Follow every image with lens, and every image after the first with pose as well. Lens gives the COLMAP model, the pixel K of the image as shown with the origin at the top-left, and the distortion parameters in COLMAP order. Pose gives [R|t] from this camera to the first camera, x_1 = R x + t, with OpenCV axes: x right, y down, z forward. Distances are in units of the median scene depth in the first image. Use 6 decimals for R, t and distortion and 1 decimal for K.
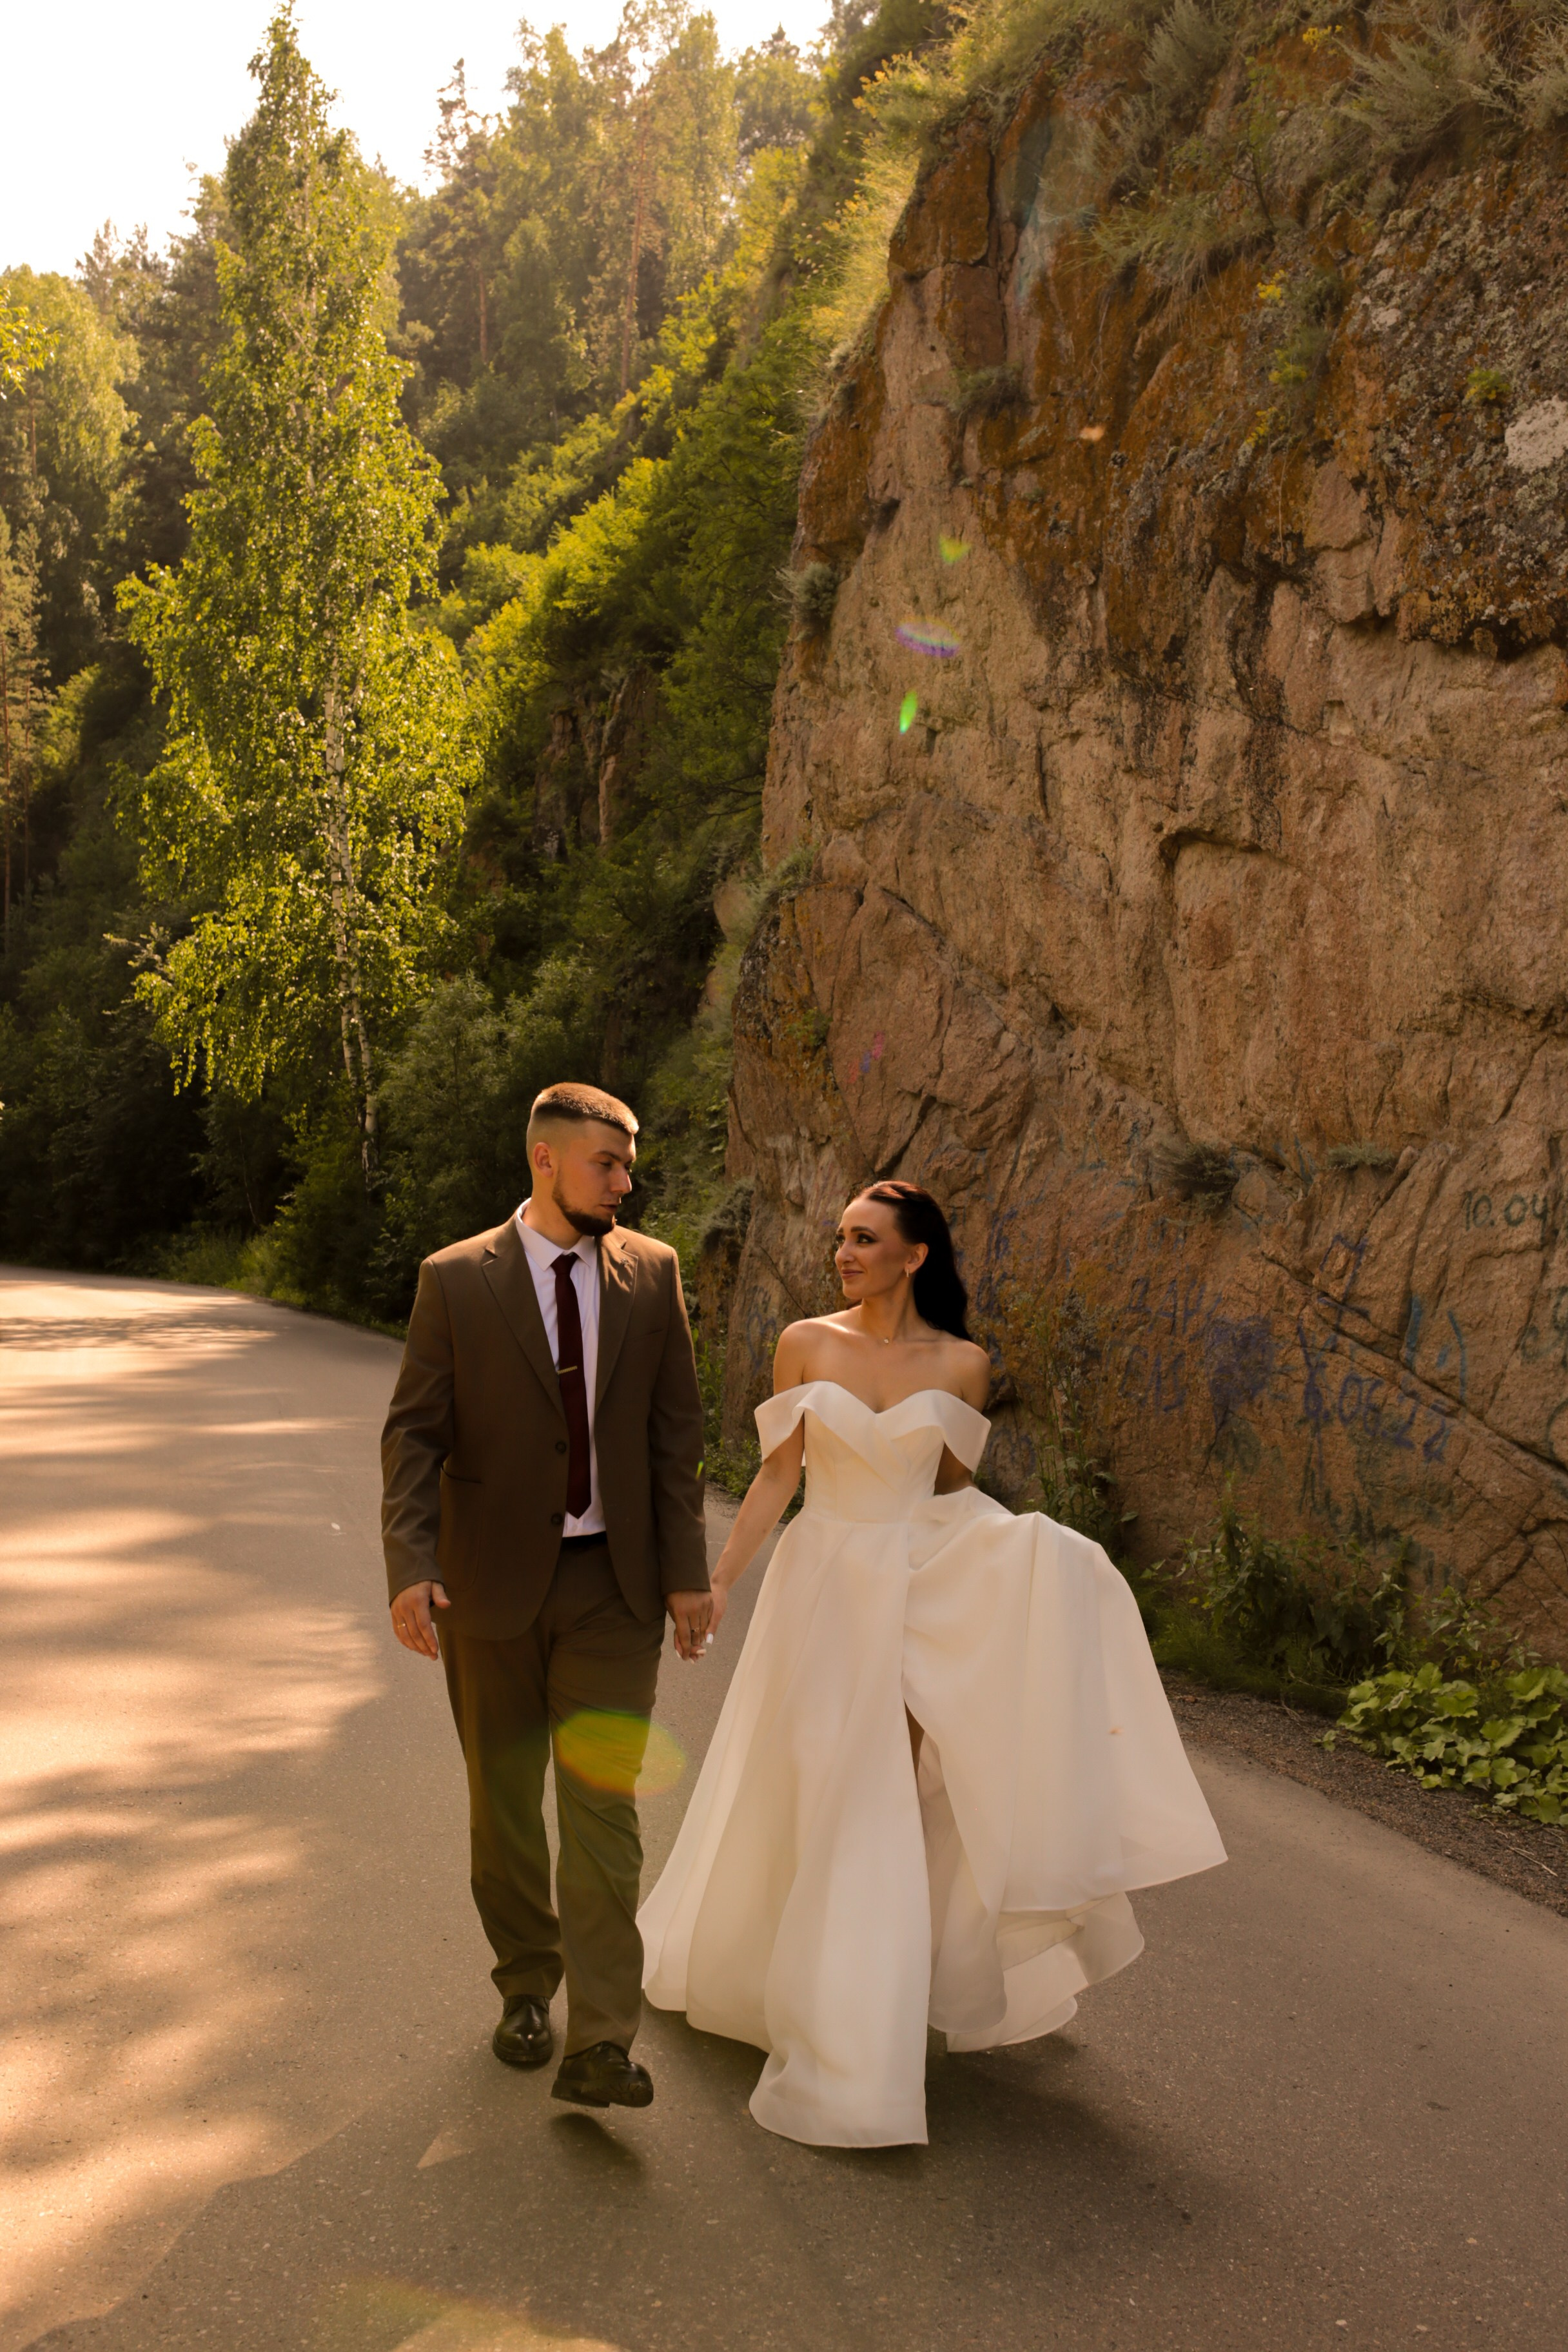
lens RADIAL K [[2308.9, 0, 784.0], [0, 2308.9, 1176.0], [0, 0, 1]] dist [-0.075560, 0.102282]
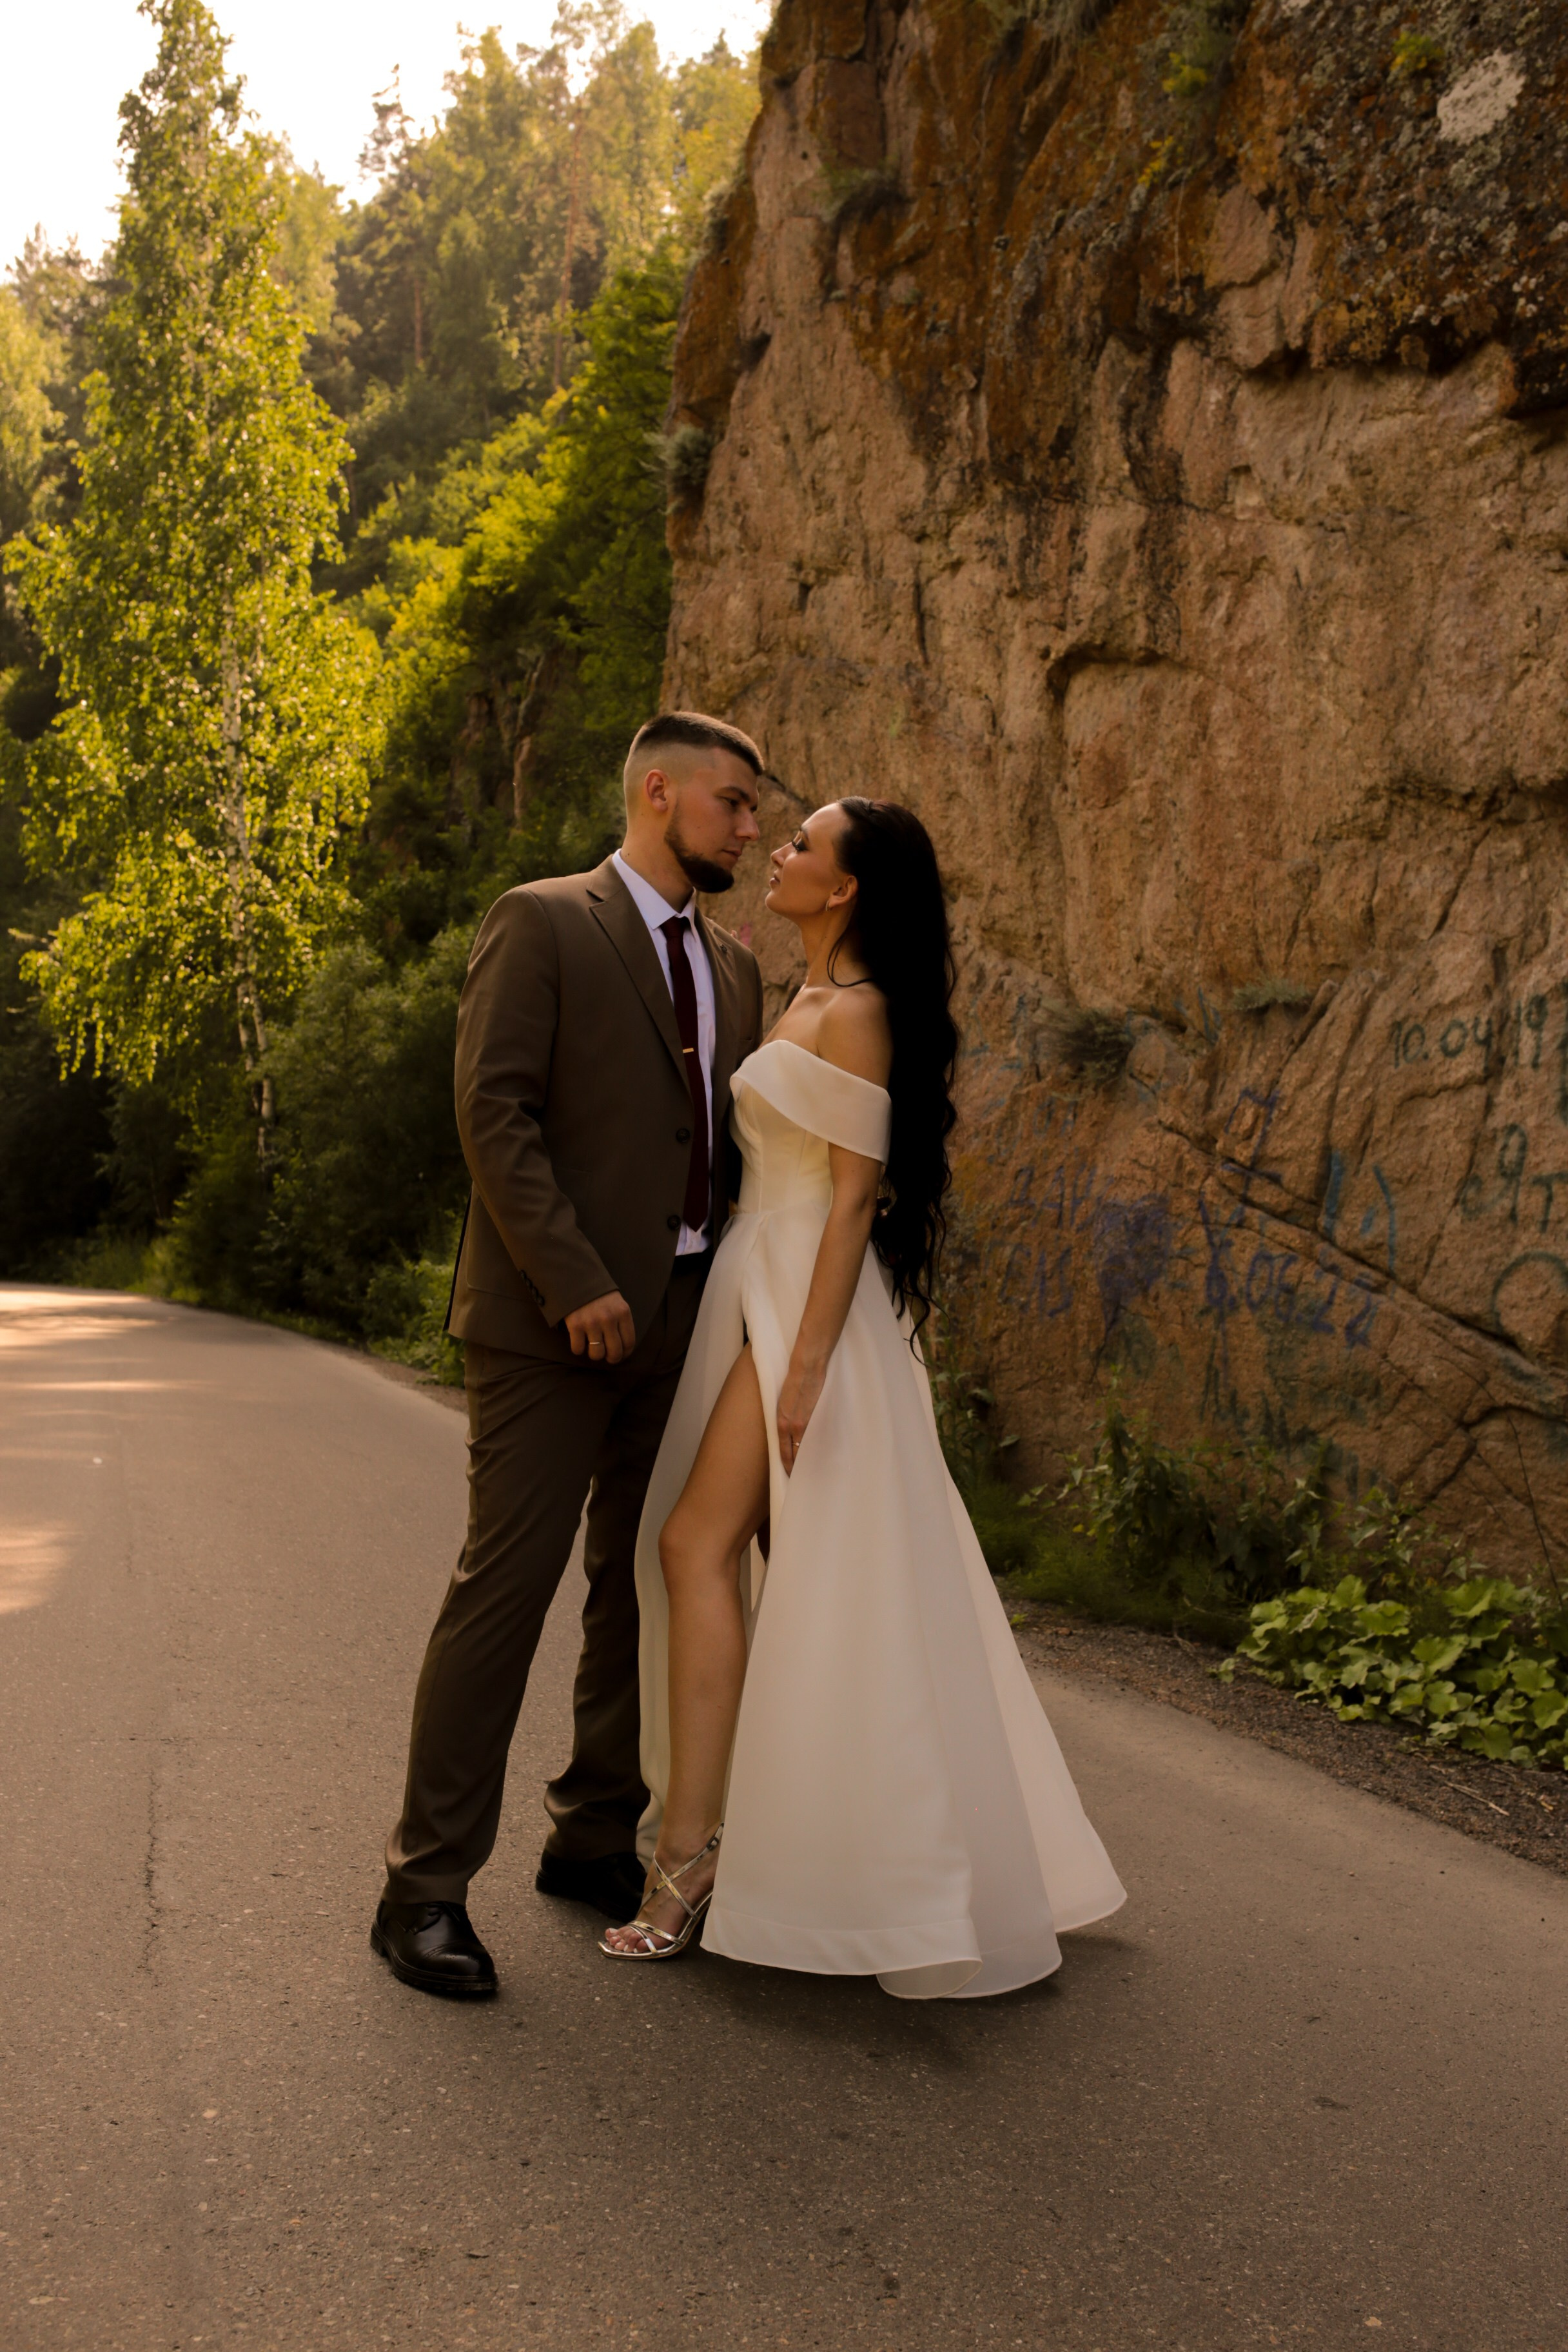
lens RADIAL K [[2308.9, 0, 784.0], [0, 2308.9, 1176.0], [0, 0, 1]] dist [-0.075560, 0.102282]
pose [[0.999747, 0.001823, 0.022410, 0.042272], [-0.001504, 0.999898, -0.014231, 0.055962], [-0.022434, 0.014194, 0.999648, 0.127810]]
